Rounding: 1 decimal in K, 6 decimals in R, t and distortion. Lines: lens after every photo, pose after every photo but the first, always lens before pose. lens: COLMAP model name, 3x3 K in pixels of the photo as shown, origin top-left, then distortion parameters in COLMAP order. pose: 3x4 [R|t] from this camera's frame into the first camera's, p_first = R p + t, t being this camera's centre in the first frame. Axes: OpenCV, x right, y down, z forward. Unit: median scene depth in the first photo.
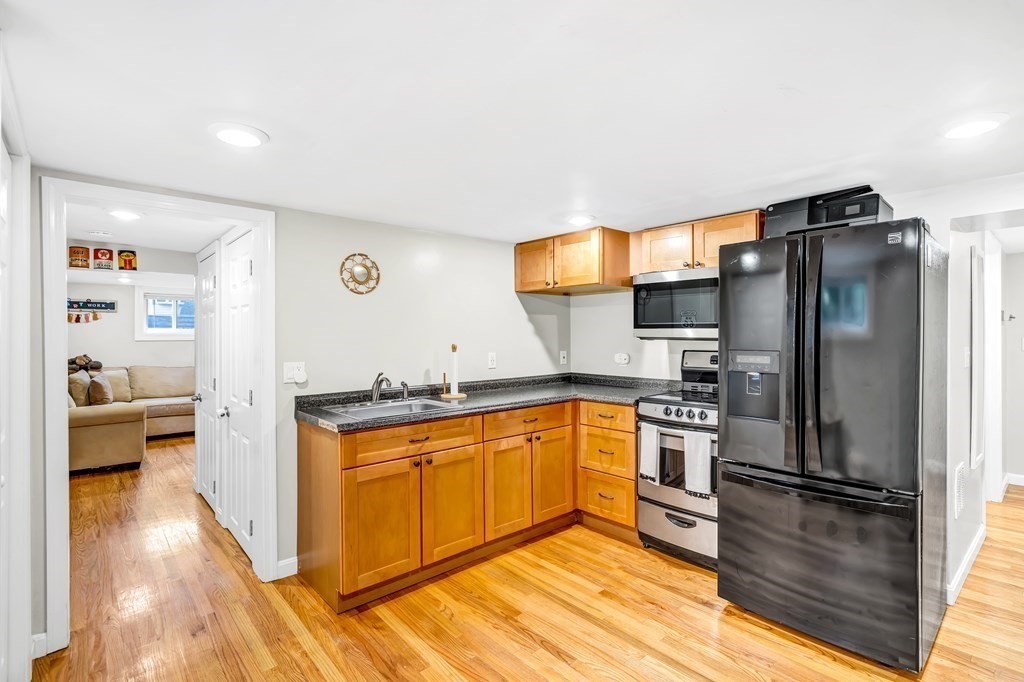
lens RADIAL K [[490.2, 0, 515.2], [0, 490.2, 336.8], [0, 0, 1]] dist [0.000032, 0.000288]
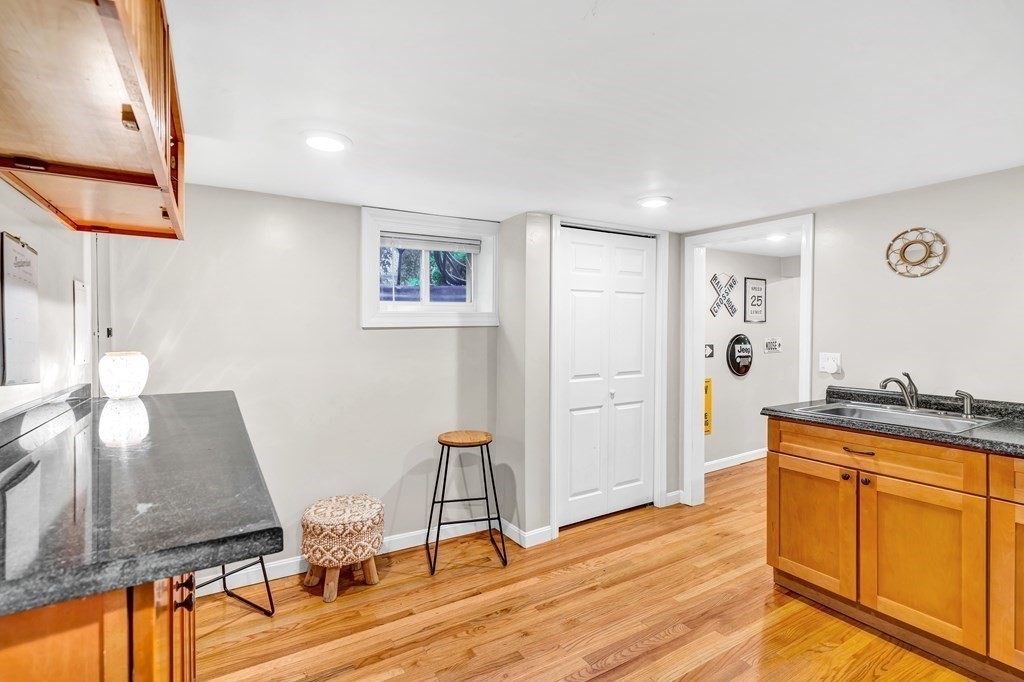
lens RADIAL K [[490.2, 0, 515.1], [0, 490.2, 334.9], [0, 0, 1]] dist [0.000032, 0.000288]
pose [[-0.174874, 0.023332, -0.984314, 0.690624], [-0.000697, 0.999716, 0.023821, -0.009852], [0.984591, 0.004852, -0.174808, 0.533556]]
